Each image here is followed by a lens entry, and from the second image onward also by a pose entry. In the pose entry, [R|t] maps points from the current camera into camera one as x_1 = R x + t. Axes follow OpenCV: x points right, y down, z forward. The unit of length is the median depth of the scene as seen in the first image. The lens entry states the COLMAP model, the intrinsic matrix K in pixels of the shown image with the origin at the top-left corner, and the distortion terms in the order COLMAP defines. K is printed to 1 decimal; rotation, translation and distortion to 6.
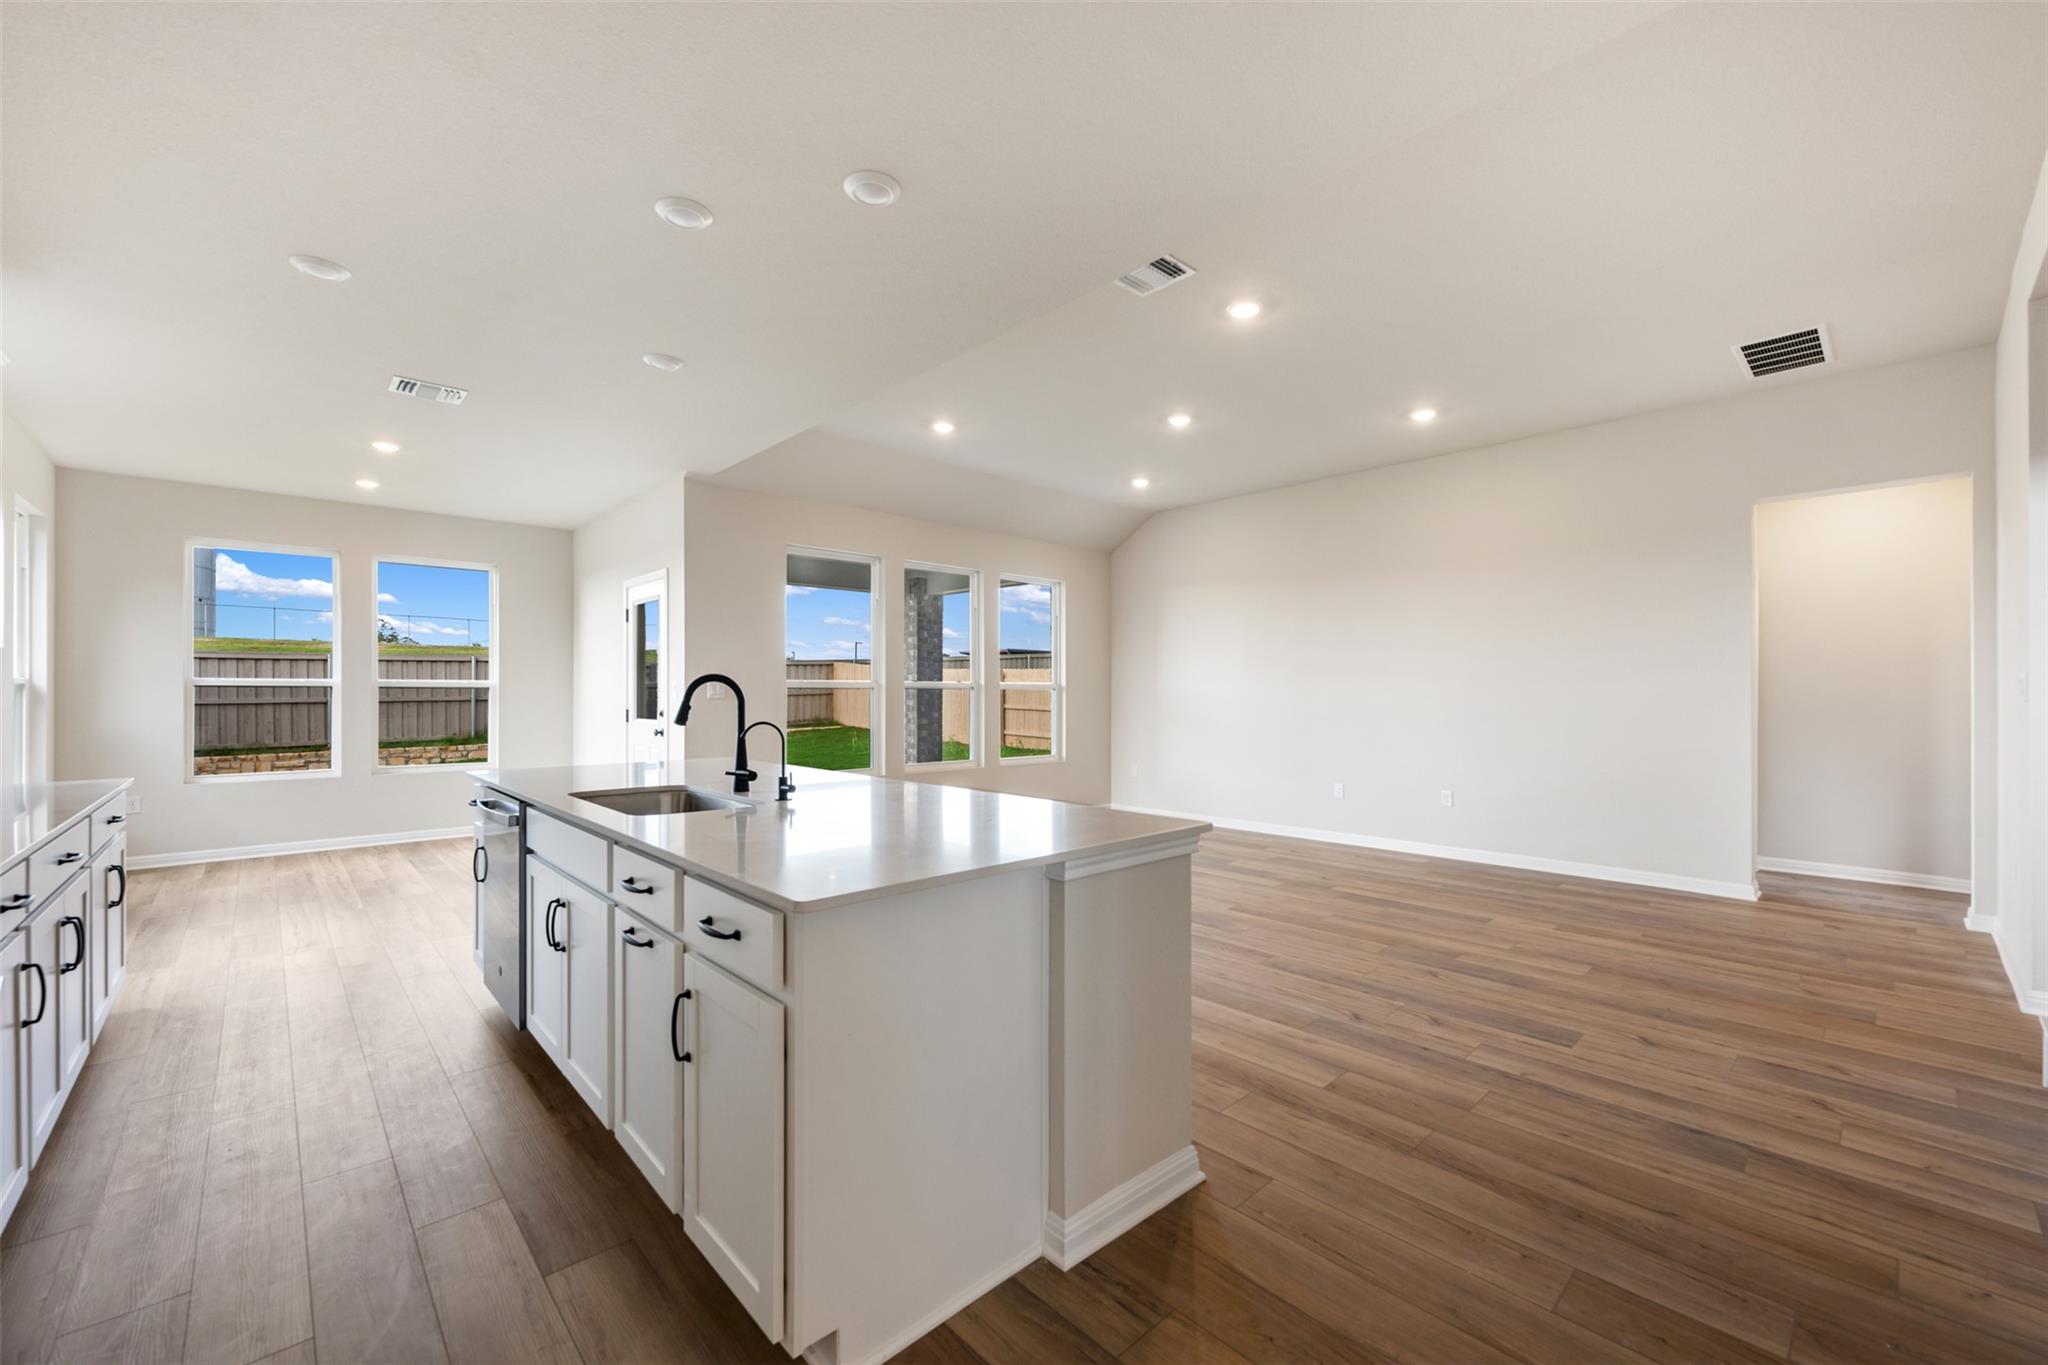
lens RADIAL K [[816.2, 0, 1022.6], [0, 816.2, 693.6], [0, 0, 1]] dist [-0.003122, 0.000081]
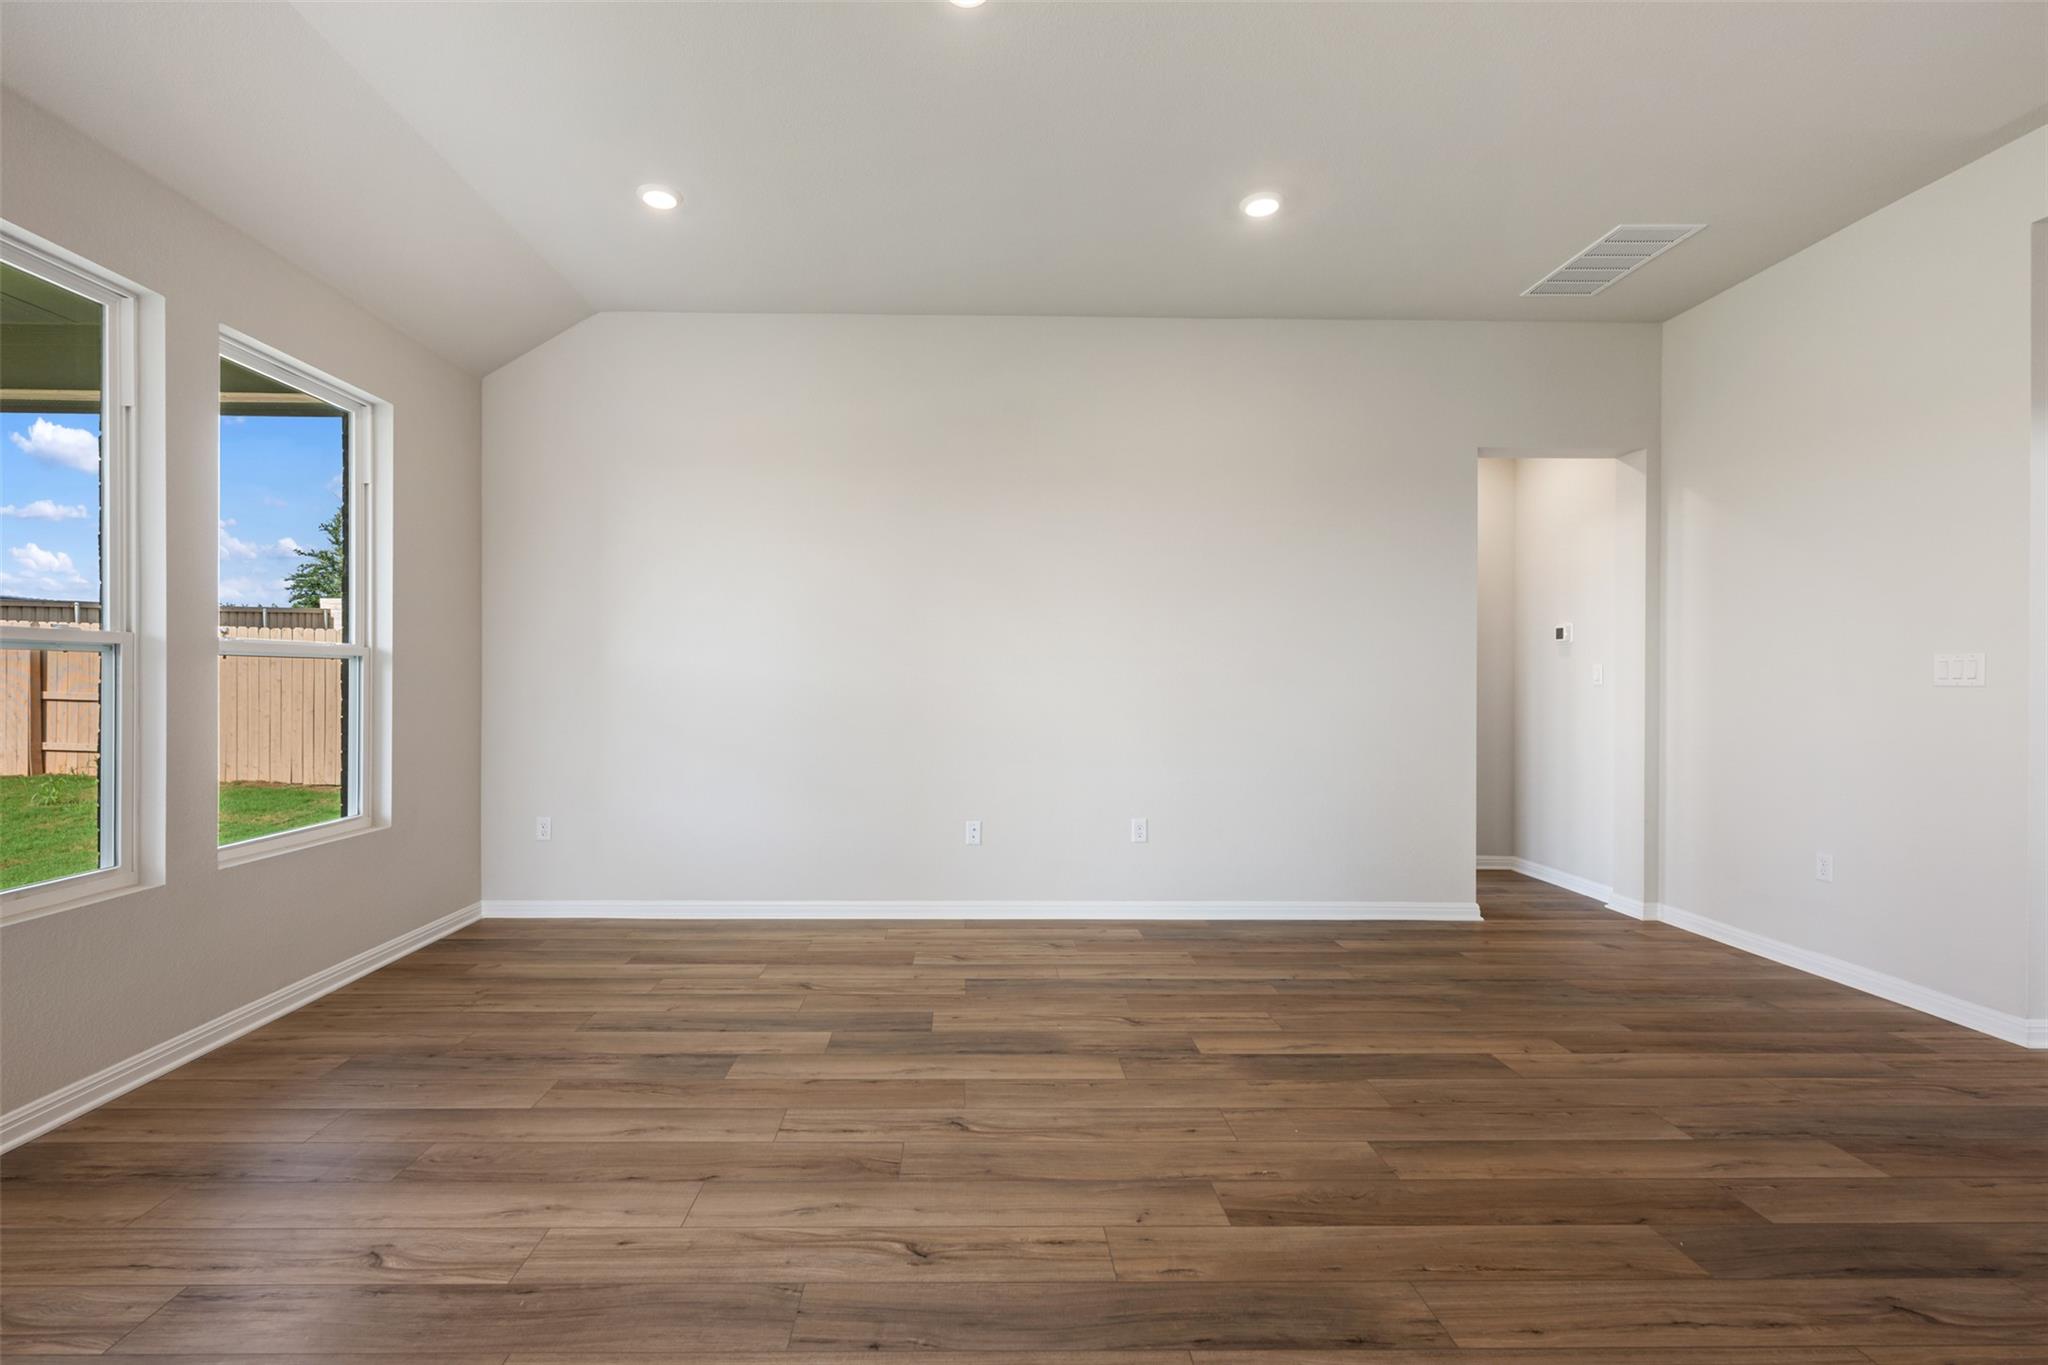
lens RADIAL K [[881.3, 0, 980.4], [0, 881.3, 678.8], [0, 0, 1]] dist [-0.000865, 0.000032]
pose [[0.671364, 0.002629, 0.741123, -0.163719], [-0.006633, 0.999975, 0.002461, 0.003106], [-0.741098, -0.006568, 0.671365, 0.916027]]
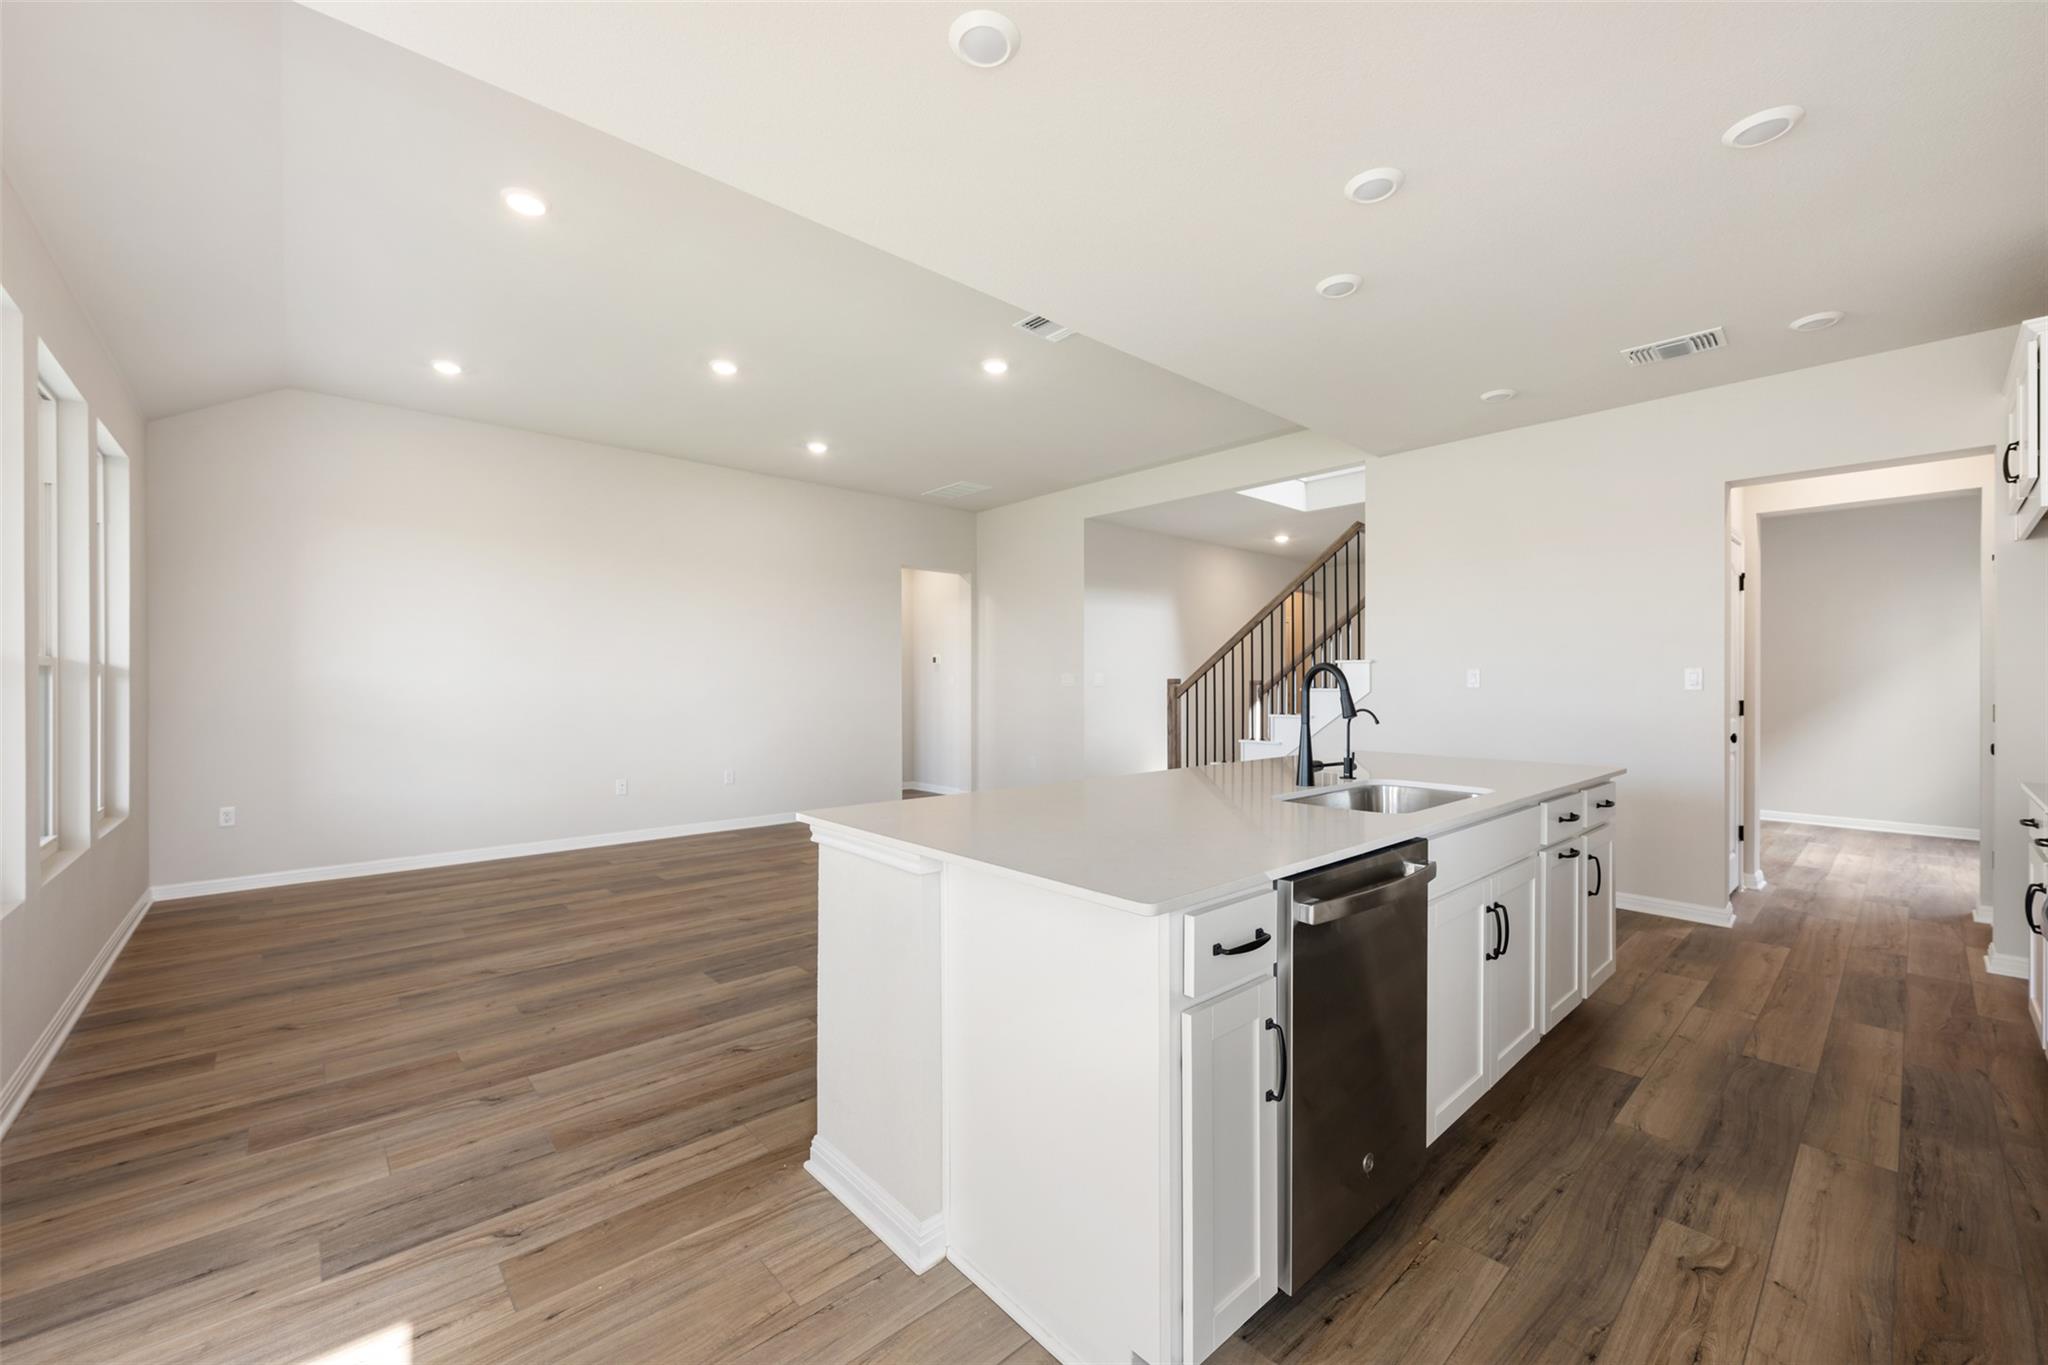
lens RADIAL K [[797.6, 0, 1024.0], [0, 797.6, 682.5], [0, 0, 1]] dist [-0.000657, 0.000017]
pose [[0.015027, -0.000546, 0.999887, -0.860401], [-0.003061, 0.999995, 0.000592, -0.004516], [-0.999882, -0.003069, 0.015025, 0.870964]]
